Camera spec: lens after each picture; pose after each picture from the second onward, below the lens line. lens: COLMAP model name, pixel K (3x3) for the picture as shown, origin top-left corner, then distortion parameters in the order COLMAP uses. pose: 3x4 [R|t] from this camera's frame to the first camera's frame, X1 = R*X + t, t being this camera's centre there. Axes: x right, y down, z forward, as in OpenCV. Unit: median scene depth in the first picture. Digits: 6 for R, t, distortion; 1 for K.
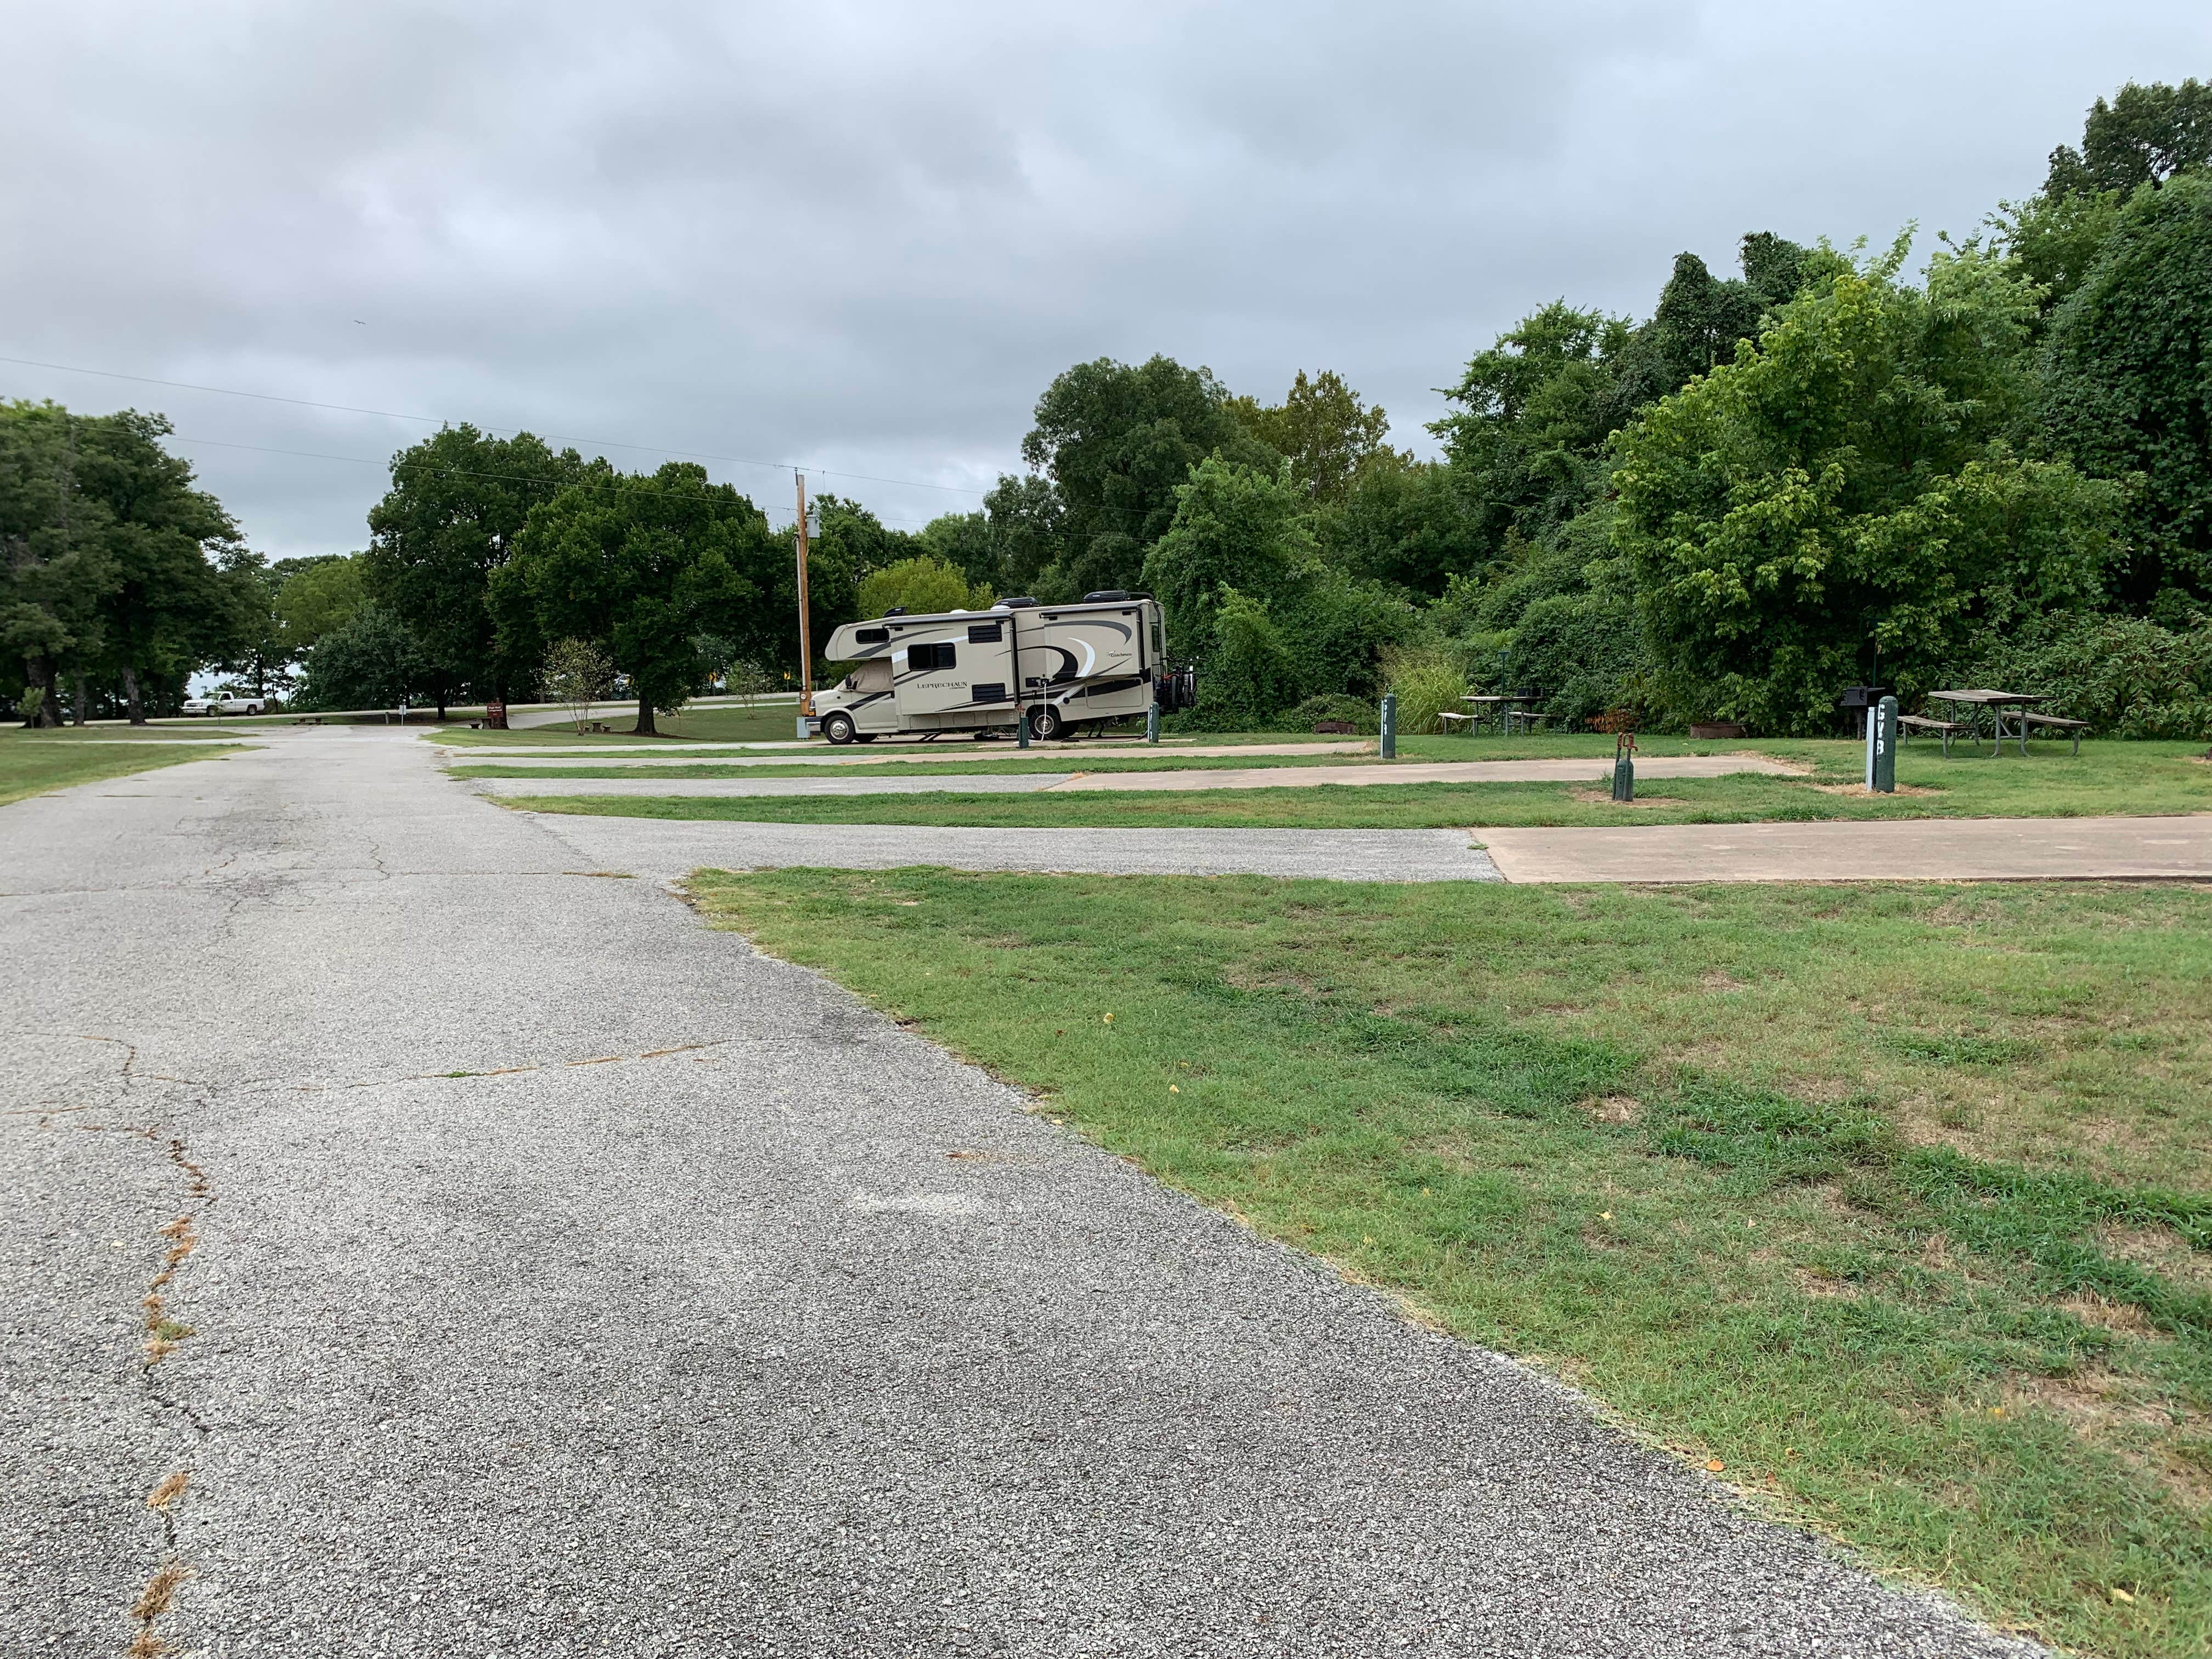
lens RADIAL K [[1685.5, 0, 1106.0], [0, 1685.5, 829.5], [0, 0, 1]] dist [0.006280, 0.001724]
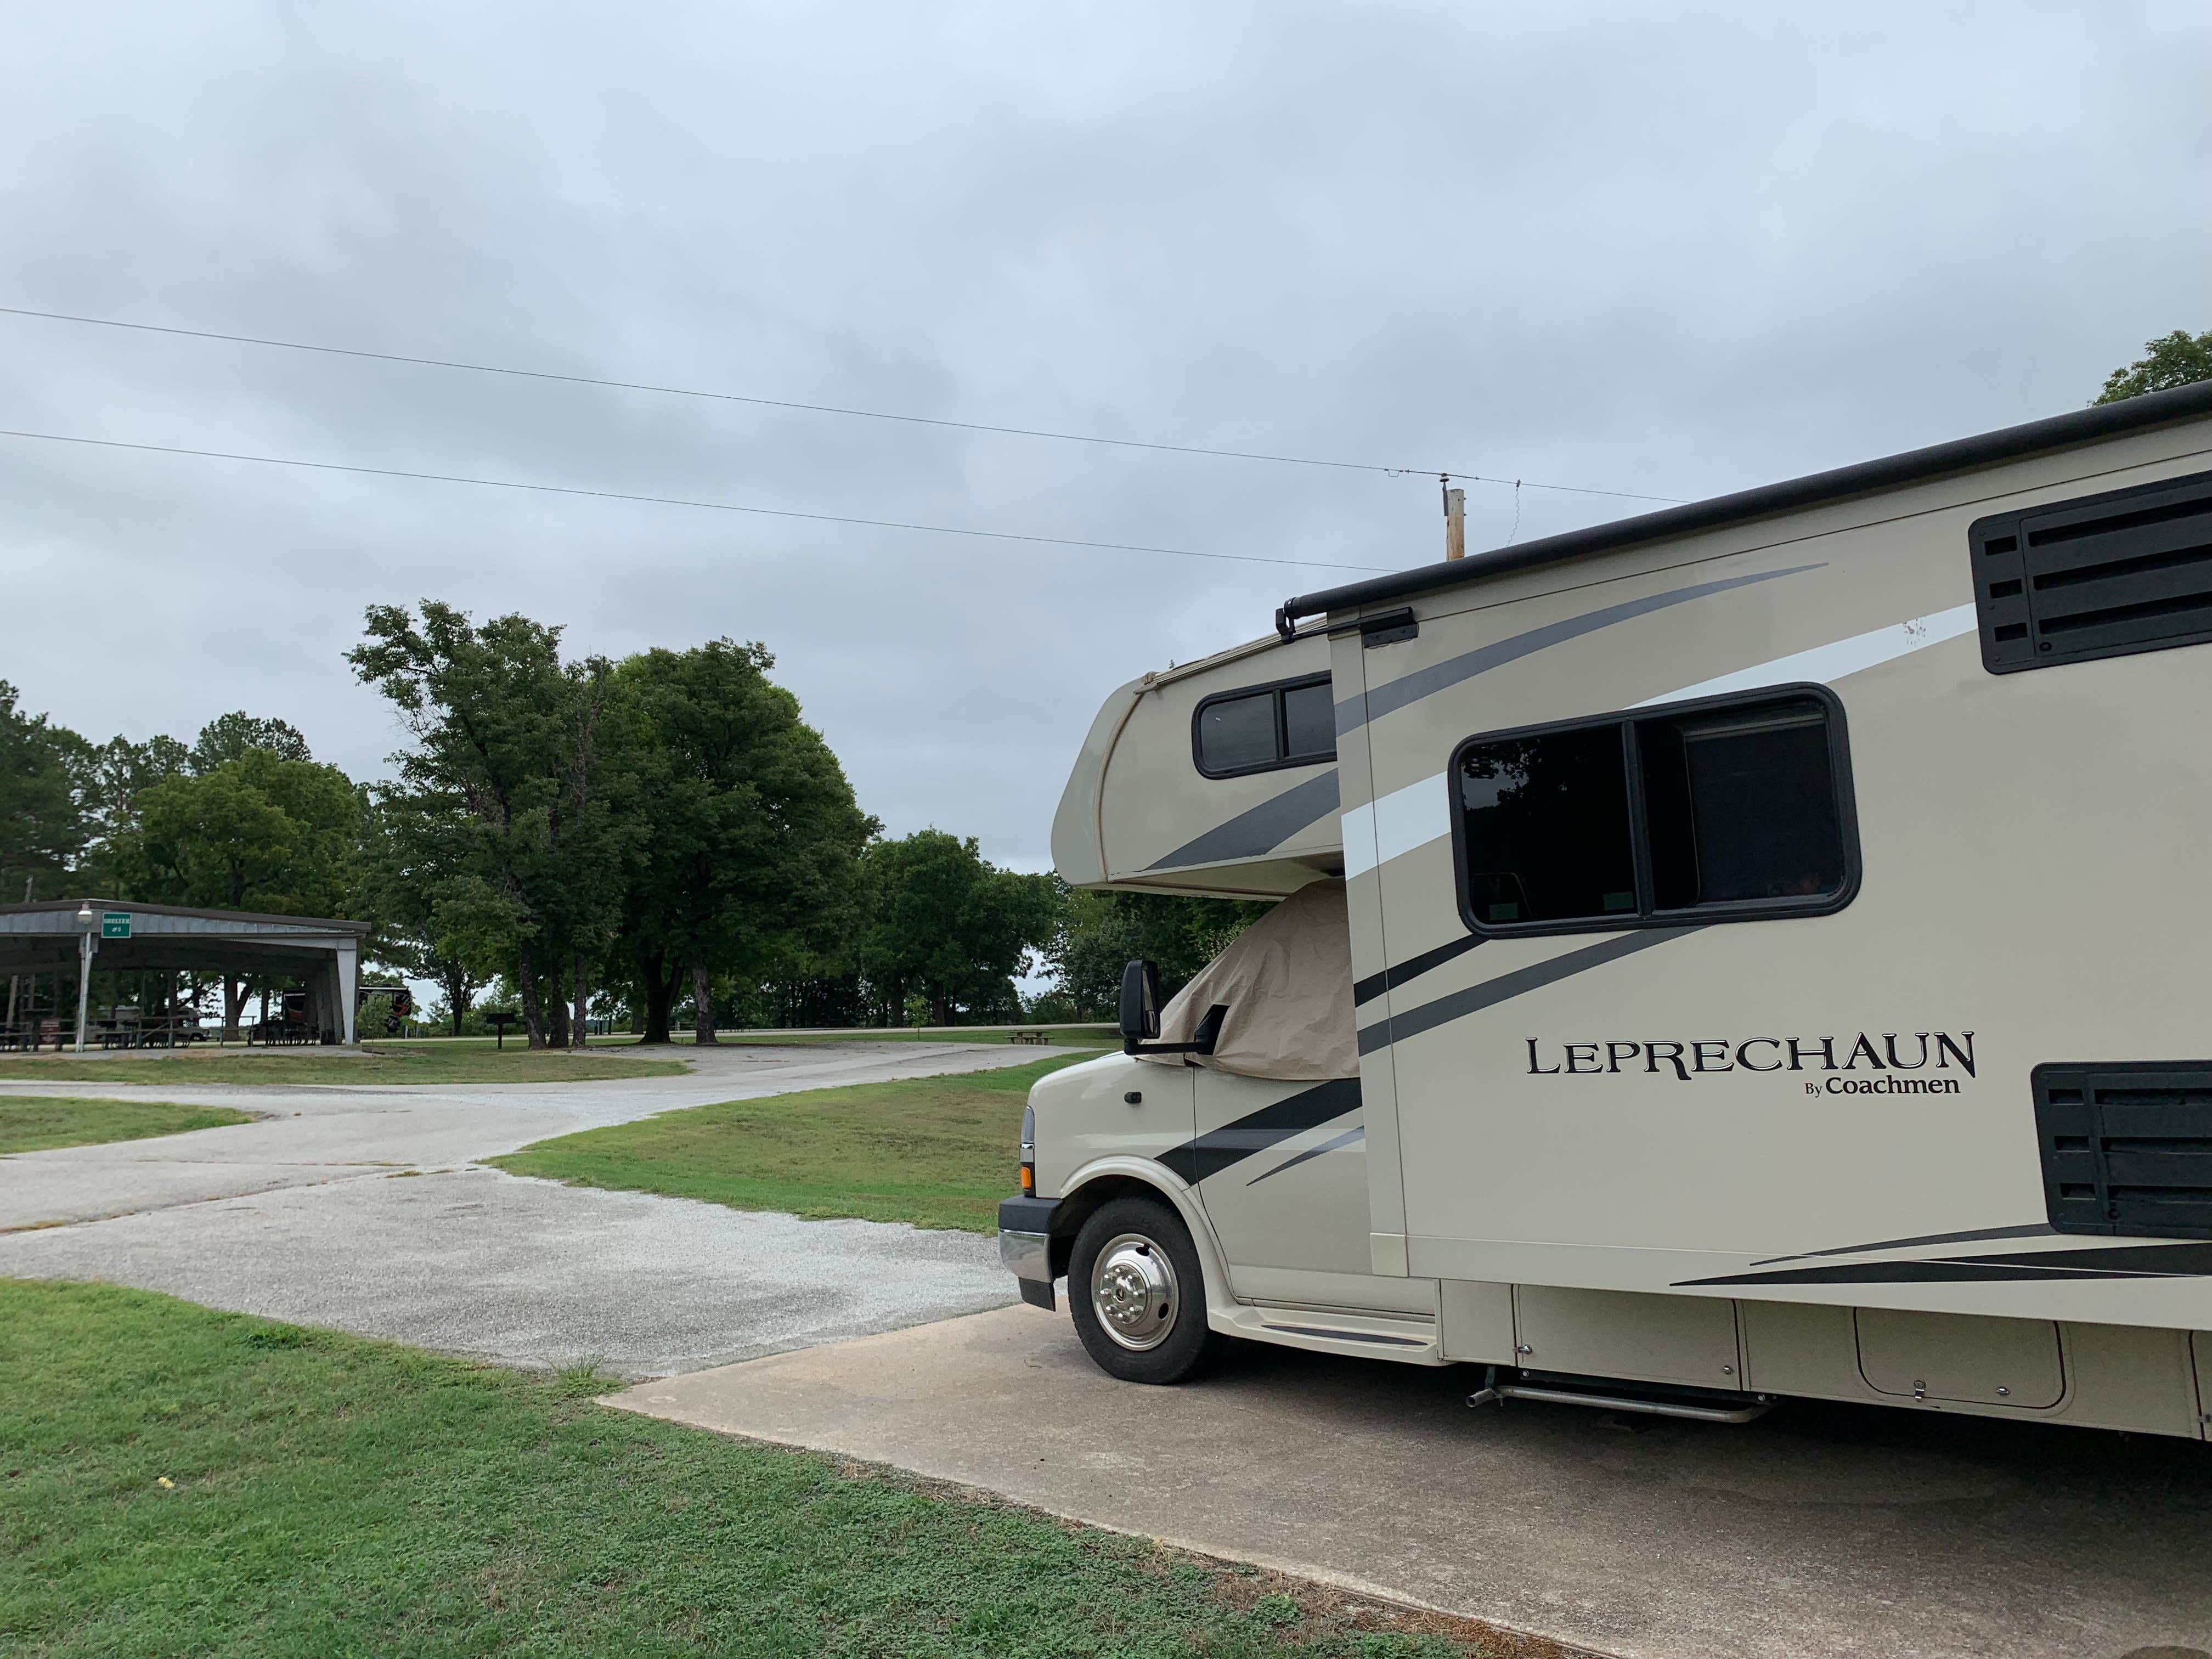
lens RADIAL K [[1685.5, 0, 1106.0], [0, 1685.5, 829.5], [0, 0, 1]] dist [0.006280, 0.001724]
pose [[0.866950, -0.040087, -0.496780, -0.073218], [-0.050395, 0.984600, -0.167399, -0.076277], [0.495840, 0.170162, 0.851580, 0.842613]]
